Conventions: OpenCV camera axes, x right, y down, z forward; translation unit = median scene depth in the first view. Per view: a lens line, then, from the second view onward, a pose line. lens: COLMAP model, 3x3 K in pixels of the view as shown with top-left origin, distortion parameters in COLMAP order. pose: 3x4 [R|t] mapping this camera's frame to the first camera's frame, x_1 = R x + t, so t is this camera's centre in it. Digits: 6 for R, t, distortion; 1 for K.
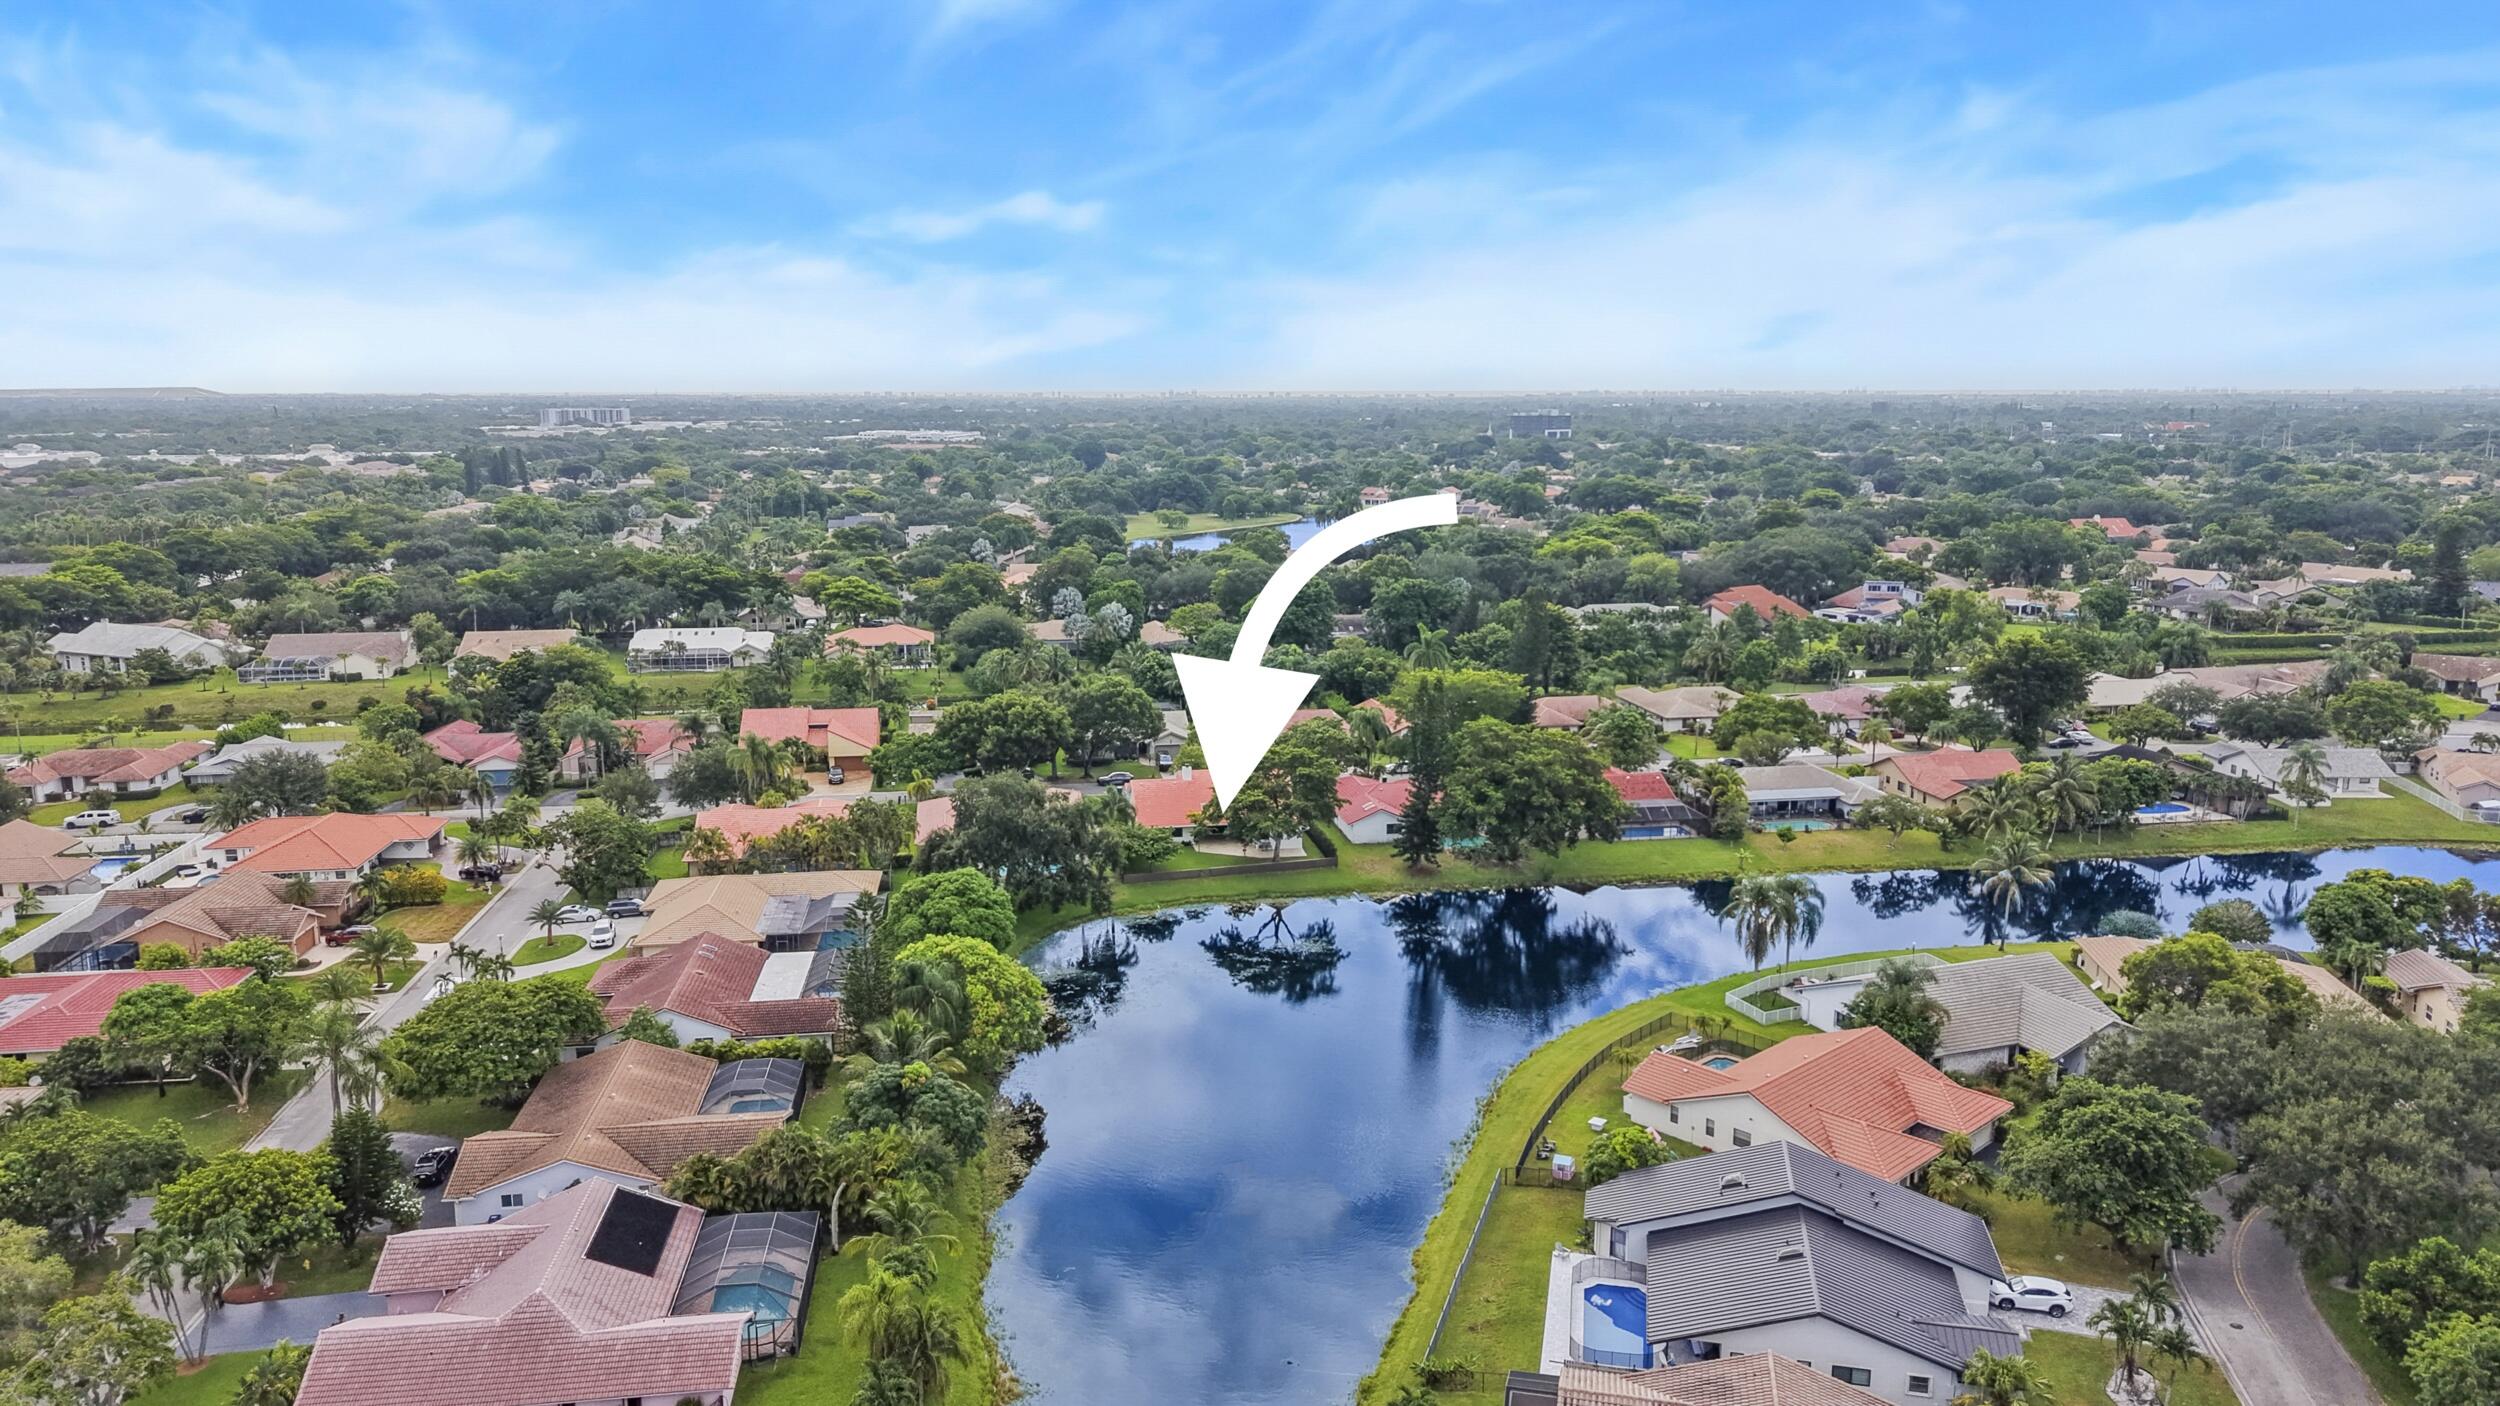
lens RADIAL K [[1636.7, 0, 1260.8], [0, 1636.7, 762.9], [0, 0, 1]] dist [0.067926, -0.097453]
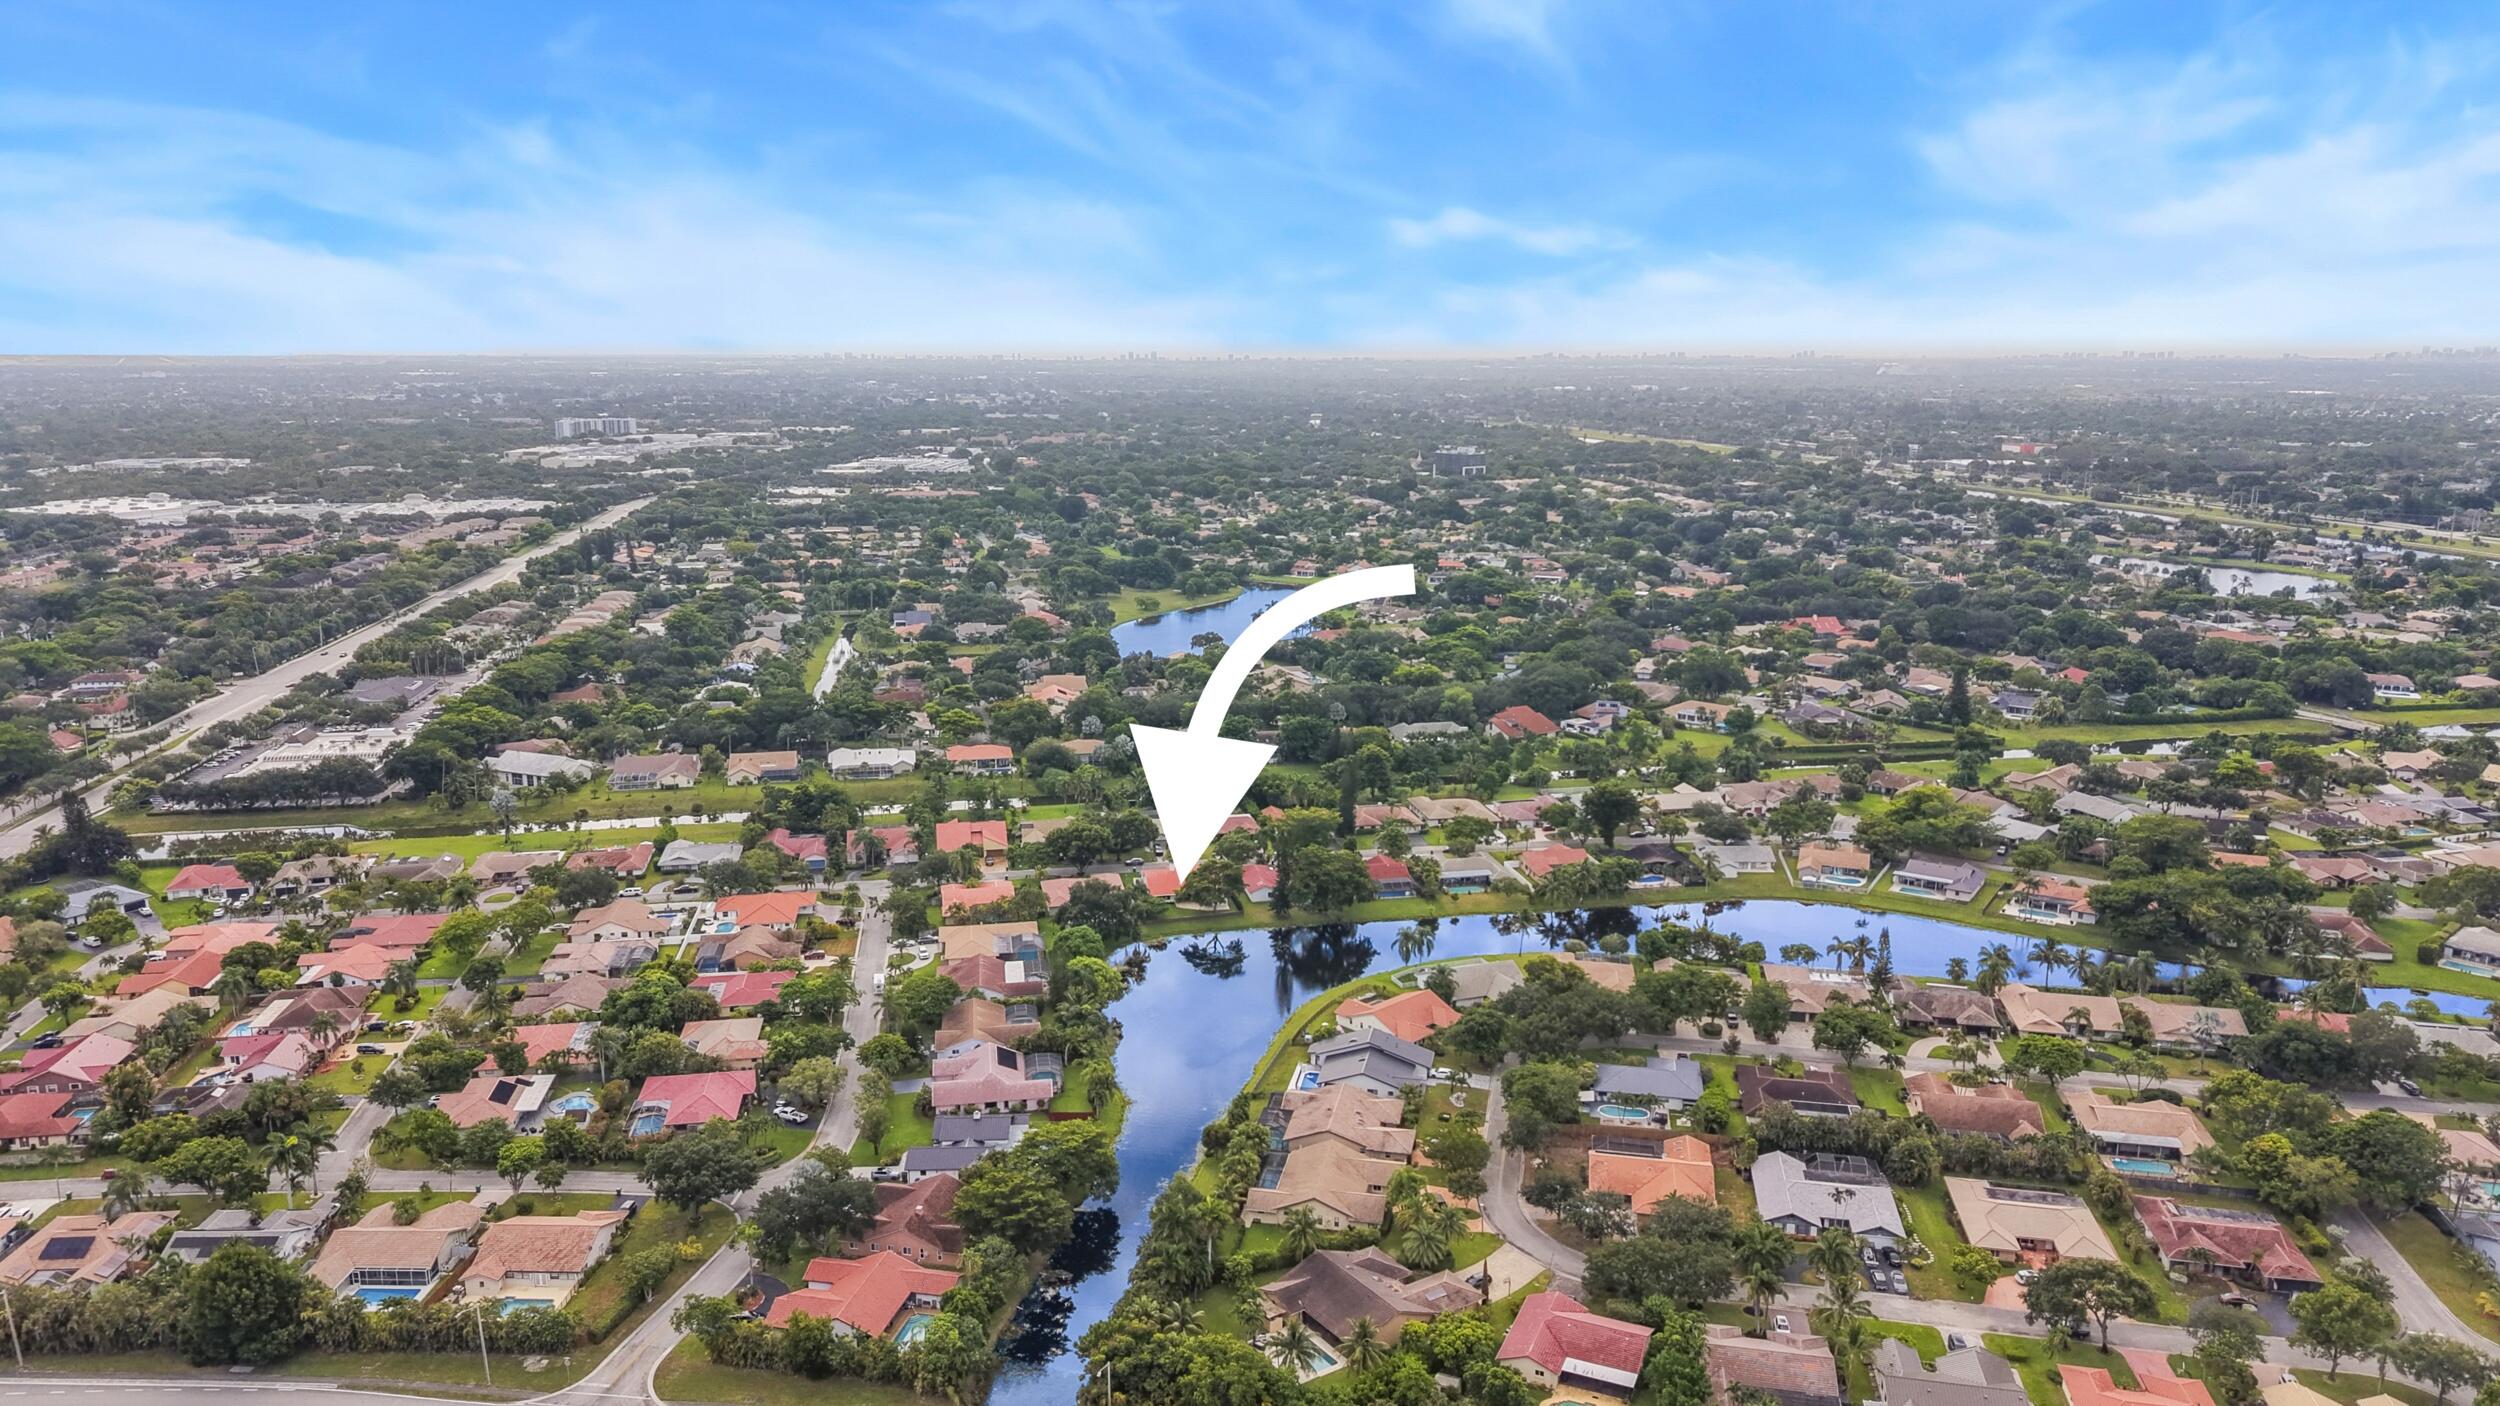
lens RADIAL K [[1666.7, 0, 1250.0], [0, 1666.7, 703.0], [0, 0, 1]] dist [0.069230, 0.000189]
pose [[0.999850, -0.003720, 0.016894, 0.019863], [0.003820, 0.999975, -0.005884, -0.202849], [-0.016872, 0.005947, 0.999840, -1.194574]]
